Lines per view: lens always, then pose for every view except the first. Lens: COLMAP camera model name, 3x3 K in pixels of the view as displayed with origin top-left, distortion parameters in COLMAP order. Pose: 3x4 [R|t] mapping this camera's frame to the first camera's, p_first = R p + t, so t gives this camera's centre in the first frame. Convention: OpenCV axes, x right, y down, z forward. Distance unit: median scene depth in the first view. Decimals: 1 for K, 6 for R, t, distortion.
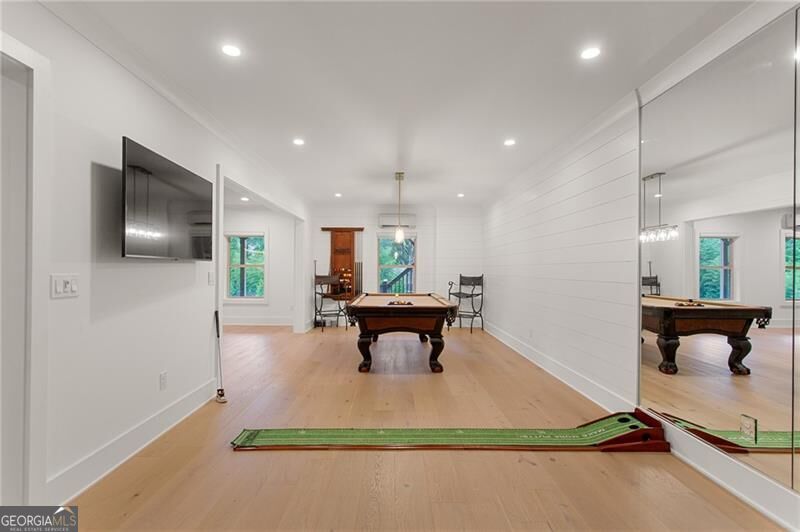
lens RADIAL K [[380.7, 0, 397.9], [0, 380.7, 265.2], [0, 0, 1]] dist [0.000399, 0.000000]
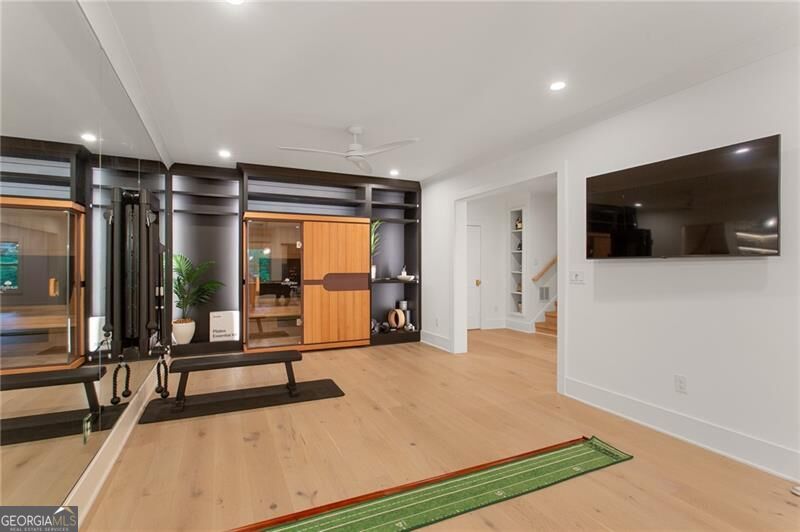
lens RADIAL K [[397.2, 0, 400.0], [0, 397.2, 266.0], [0, 0, 1]] dist [0.000413, -0.000011]
pose [[-0.911765, -0.007365, -0.410646, 0.514671], [-0.004985, 0.999964, -0.006866, 0.017445], [0.410681, -0.004213, -0.911769, 1.882225]]
